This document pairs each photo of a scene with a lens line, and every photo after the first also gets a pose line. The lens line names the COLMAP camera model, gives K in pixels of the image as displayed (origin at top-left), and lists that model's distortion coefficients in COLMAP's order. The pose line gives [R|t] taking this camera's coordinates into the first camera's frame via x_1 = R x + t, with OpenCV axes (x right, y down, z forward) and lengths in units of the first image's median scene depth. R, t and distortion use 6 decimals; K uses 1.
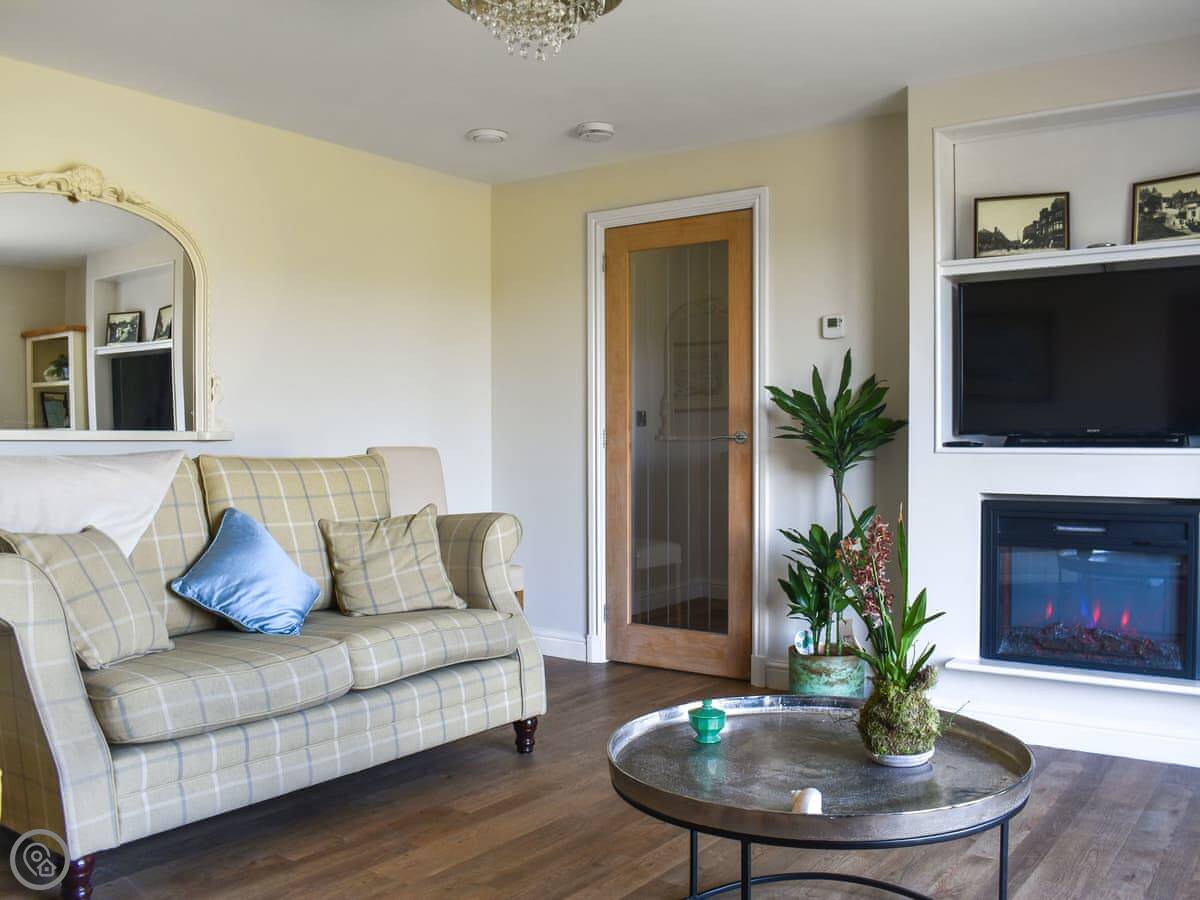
lens RADIAL K [[1094.9, 0, 609.3], [0, 1094.9, 457.3], [0, 0, 1]] dist [-0.081299, -0.010779]
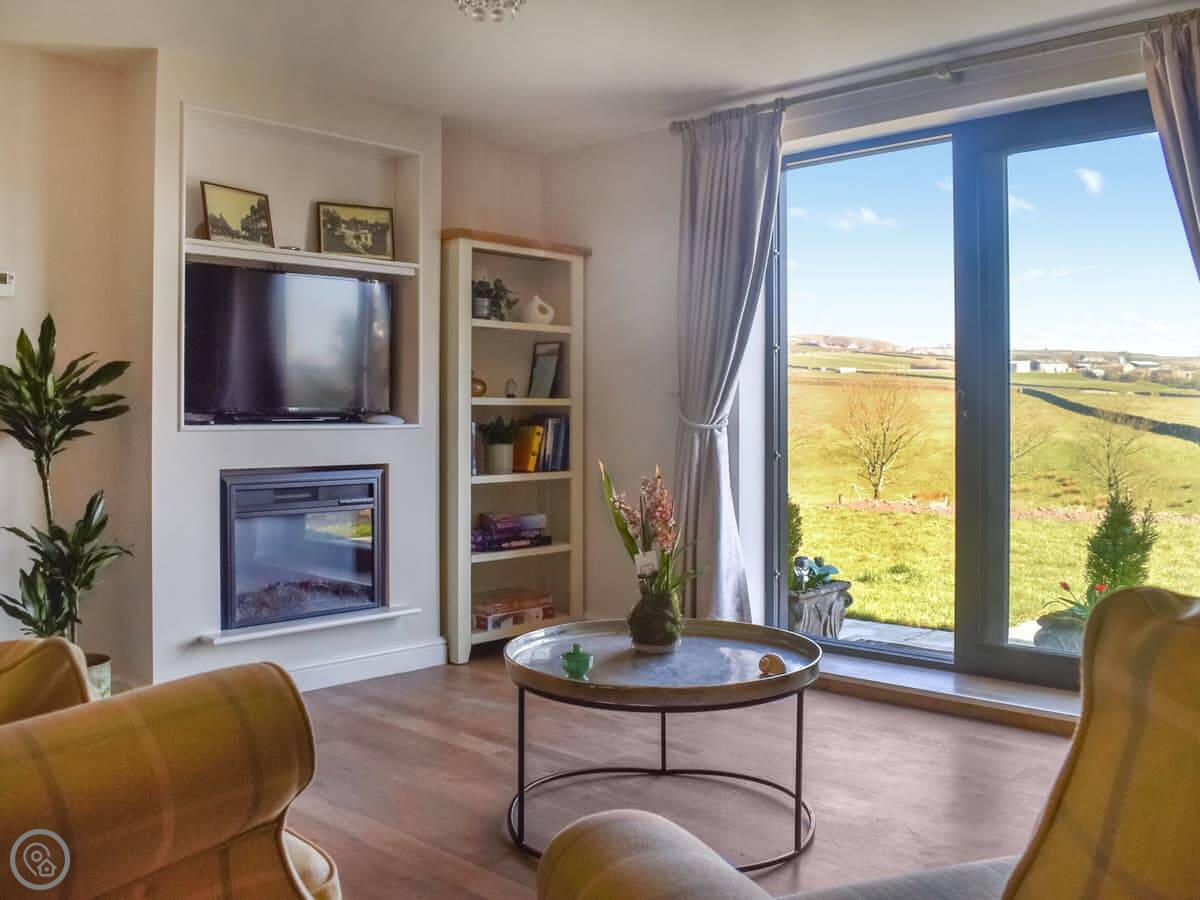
lens RADIAL K [[1094.9, 0, 607.1], [0, 1094.9, 441.9], [0, 0, 1]] dist [-0.081299, -0.010779]
pose [[0.137035, -0.022398, 0.990313, -0.639790], [0.012108, 0.999708, 0.020935, -0.010683], [-0.990492, 0.009122, 0.137266, 0.501393]]
